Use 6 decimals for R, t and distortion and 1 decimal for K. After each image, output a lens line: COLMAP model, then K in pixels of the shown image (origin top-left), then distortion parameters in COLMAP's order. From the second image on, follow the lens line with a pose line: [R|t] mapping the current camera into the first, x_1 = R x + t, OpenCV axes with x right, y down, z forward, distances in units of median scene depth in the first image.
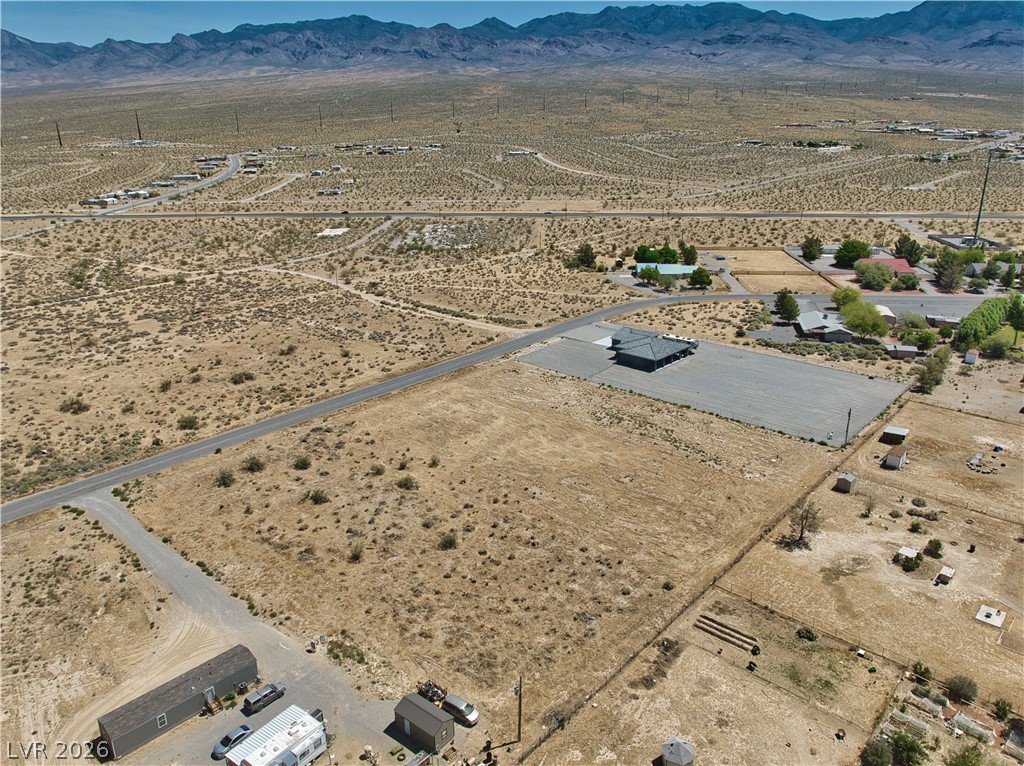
lens RADIAL K [[740.0, 0, 508.8], [0, 740.0, 384.5], [0, 0, 1]] dist [-0.044394, 0.002030]
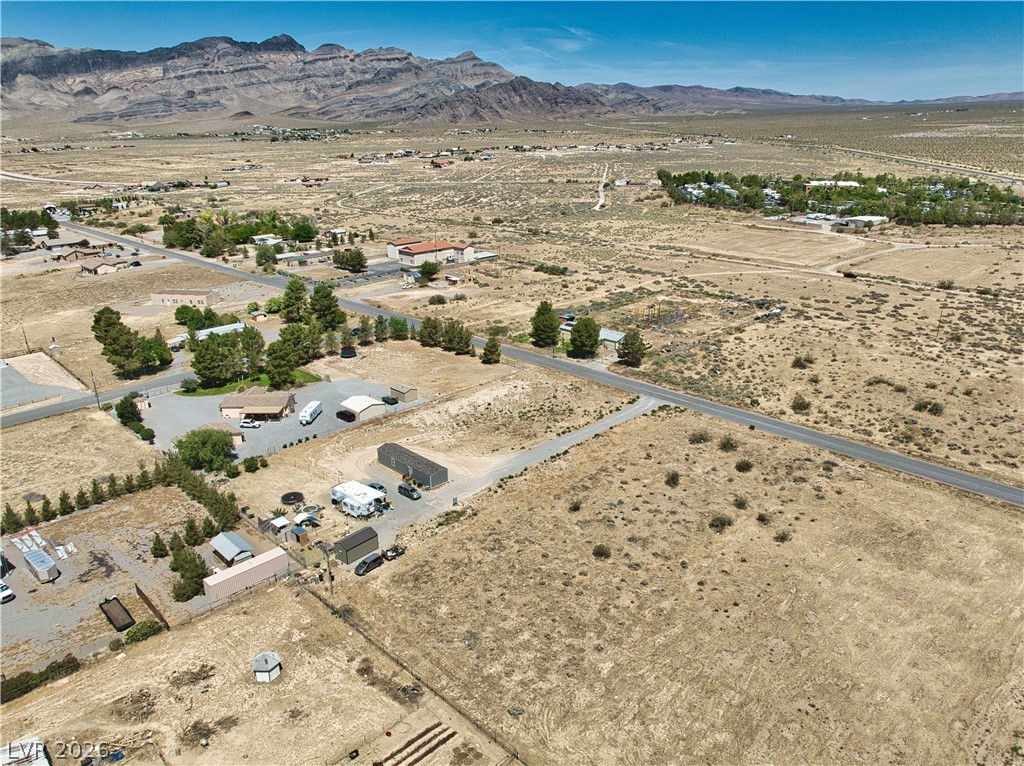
lens RADIAL K [[730.0, 0, 520.1], [0, 730.0, 406.1], [0, 0, 1]] dist [-0.041638, -0.008427]
pose [[-0.045747, 0.374221, -0.926210, 0.573180], [-0.325427, 0.871020, 0.367996, -0.211300], [0.944460, 0.318249, 0.081935, 0.586624]]
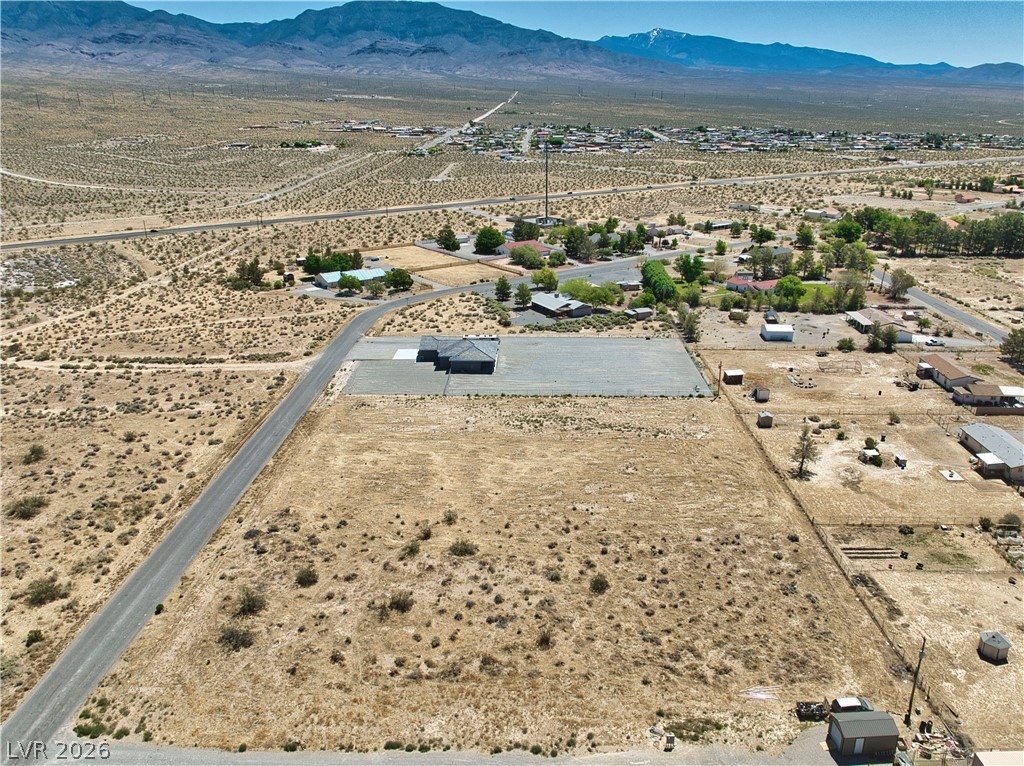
lens RADIAL K [[745.0, 0, 517.7], [0, 745.0, 386.8], [0, 0, 1]] dist [-0.040823, -0.003158]
pose [[0.754748, -0.216260, 0.619344, -0.515094], [0.217902, 0.973142, 0.074257, -0.084404], [-0.618768, 0.078911, 0.781600, 0.259834]]
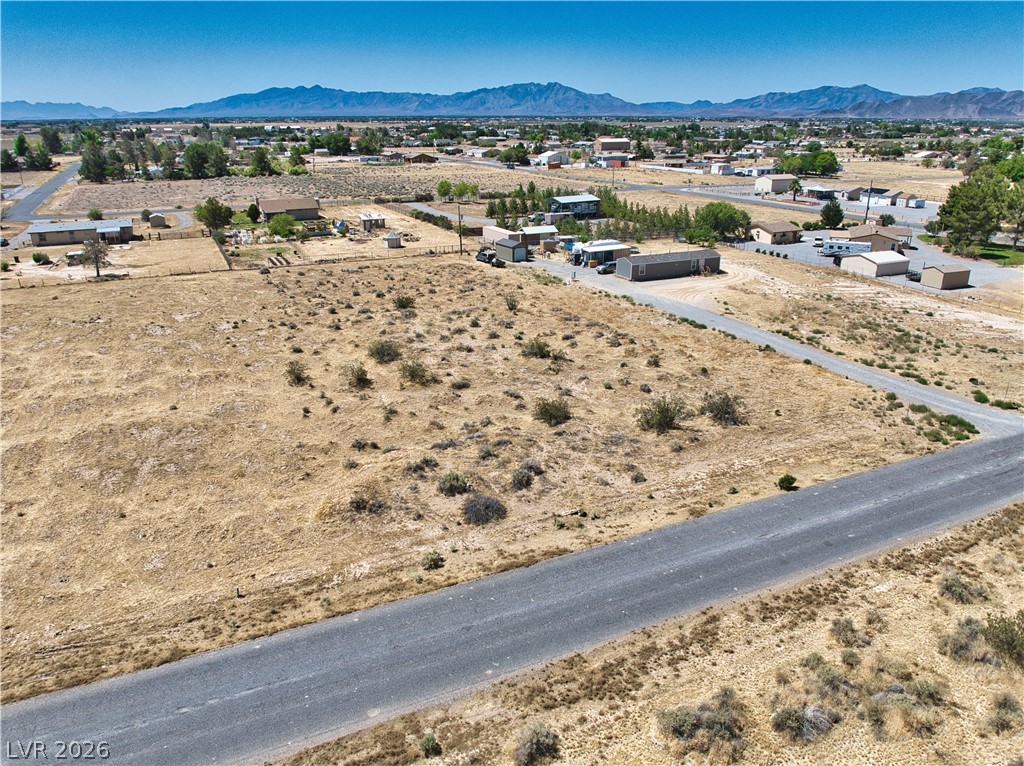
lens RADIAL K [[748.9, 0, 509.1], [0, 748.9, 383.4], [0, 0, 1]] dist [-0.043499, -0.005335]
pose [[-0.925464, -0.117891, 0.360026, -0.391208], [0.137806, 0.780479, 0.609805, -0.165127], [-0.352883, 0.613966, -0.706059, 1.245400]]
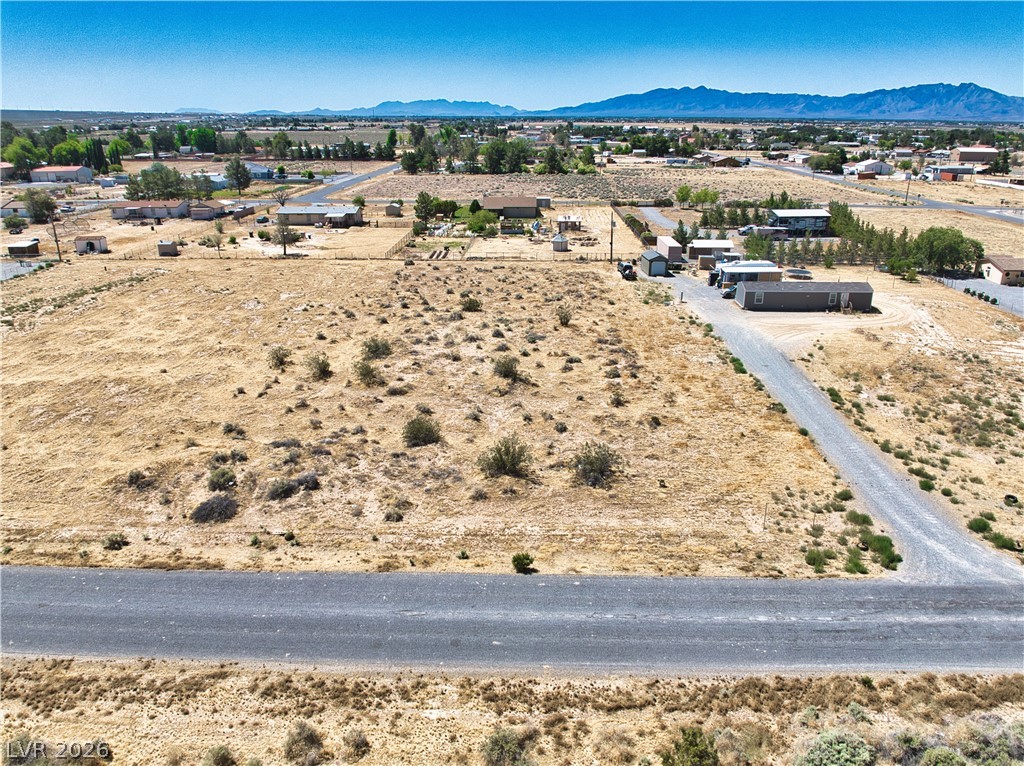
lens RADIAL K [[742.4, 0, 514.1], [0, 742.4, 384.7], [0, 0, 1]] dist [-0.036534, -0.008712]
pose [[-0.656831, -0.246619, 0.712567, -0.570137], [0.262697, 0.810956, 0.522820, -0.109378], [-0.706798, 0.530593, -0.467875, 1.090000]]
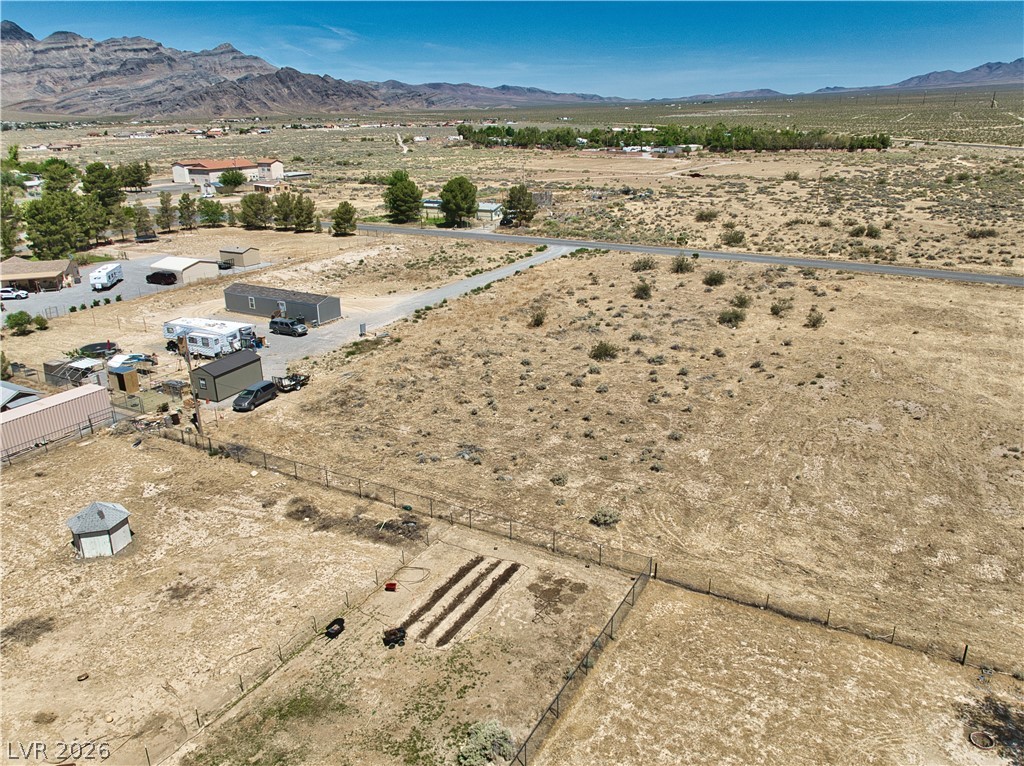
lens RADIAL K [[745.0, 0, 517.7], [0, 745.0, 386.8], [0, 0, 1]] dist [-0.040823, -0.003158]
pose [[0.234320, 0.343044, -0.909624, 0.411498], [-0.324650, 0.909570, 0.259394, 0.070574], [0.916350, 0.234528, 0.324499, 0.552176]]
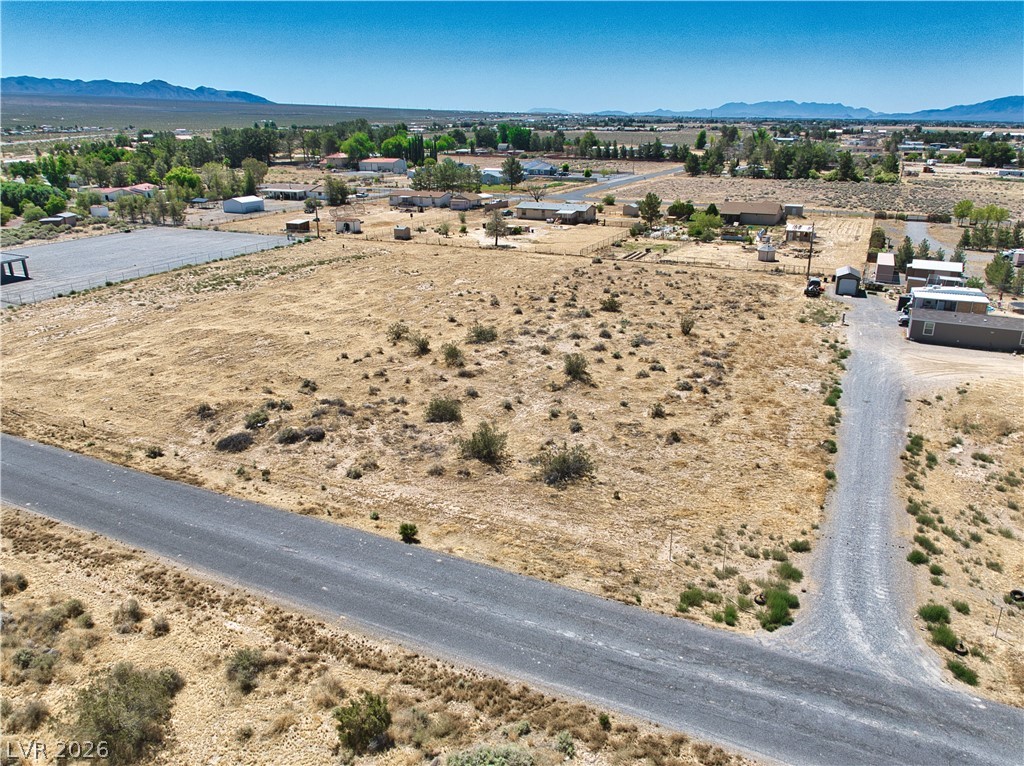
lens RADIAL K [[745.0, 0, 517.7], [0, 745.0, 386.8], [0, 0, 1]] dist [-0.040823, -0.003158]
pose [[-0.292353, -0.314322, 0.903178, -0.655731], [0.330620, 0.852982, 0.403872, -0.066169], [-0.897340, 0.416682, -0.145451, 0.973541]]
